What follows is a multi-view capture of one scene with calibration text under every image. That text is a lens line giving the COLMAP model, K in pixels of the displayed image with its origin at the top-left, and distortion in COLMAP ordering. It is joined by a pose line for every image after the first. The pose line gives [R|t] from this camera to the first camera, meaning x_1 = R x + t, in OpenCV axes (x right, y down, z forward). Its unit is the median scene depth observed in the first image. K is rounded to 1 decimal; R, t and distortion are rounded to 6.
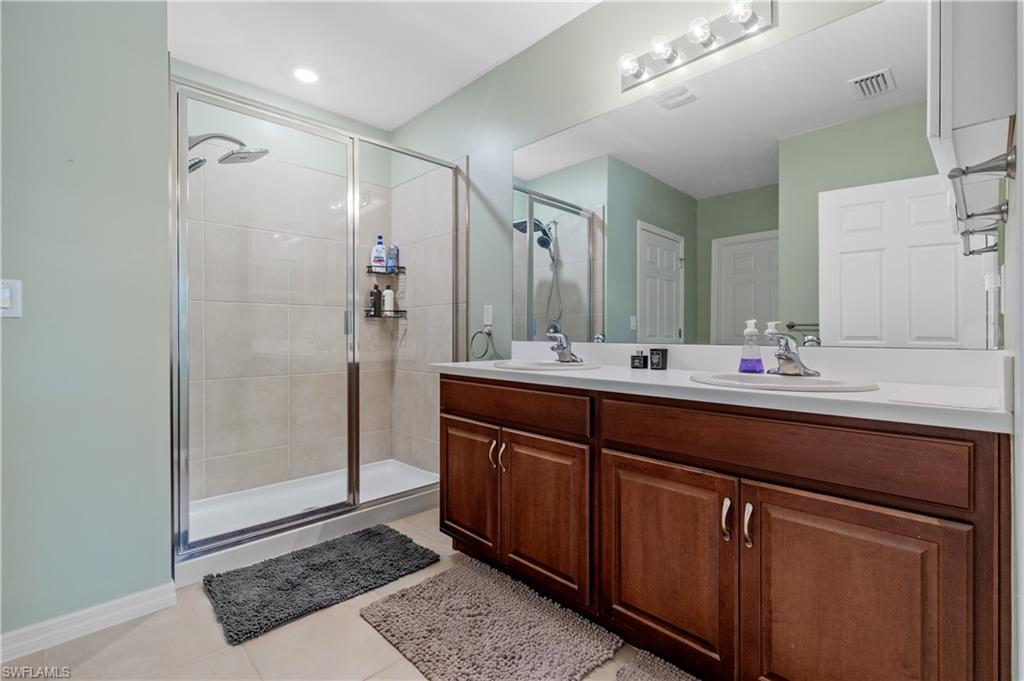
lens RADIAL K [[462.8, 0, 515.8], [0, 462.8, 340.5], [0, 0, 1]] dist [0.007054, -0.001470]
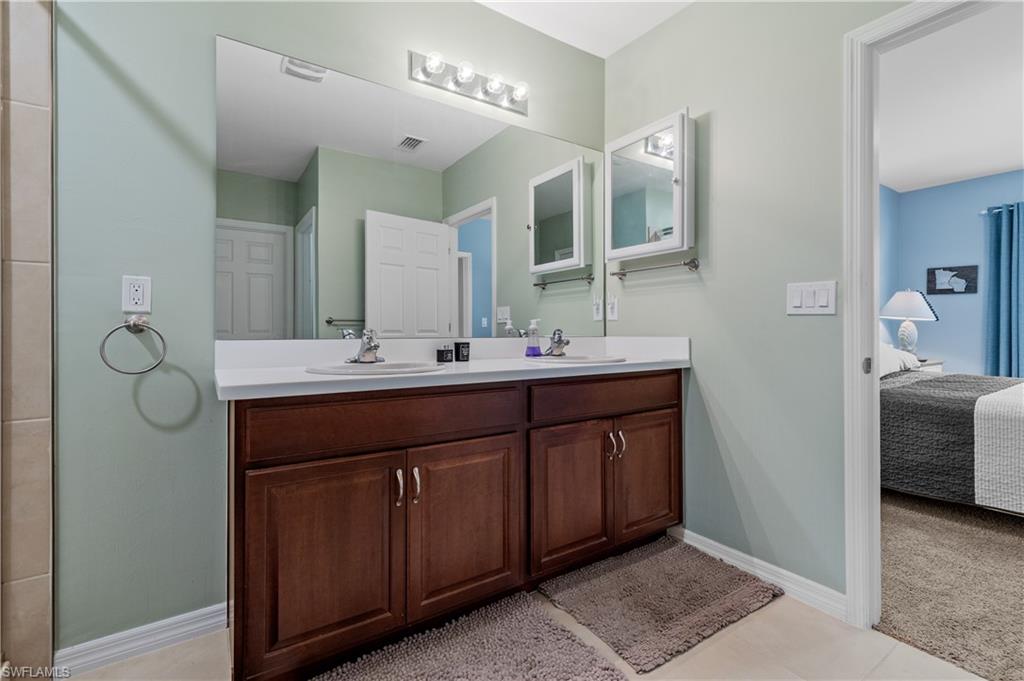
lens RADIAL K [[462.8, 0, 502.6], [0, 462.8, 337.8], [0, 0, 1]] dist [0.007054, -0.001470]
pose [[0.174840, -0.020715, 0.984379, -0.759253], [0.010465, 0.999761, 0.019180, -0.013394], [-0.984541, 0.006948, 0.175015, 0.705594]]
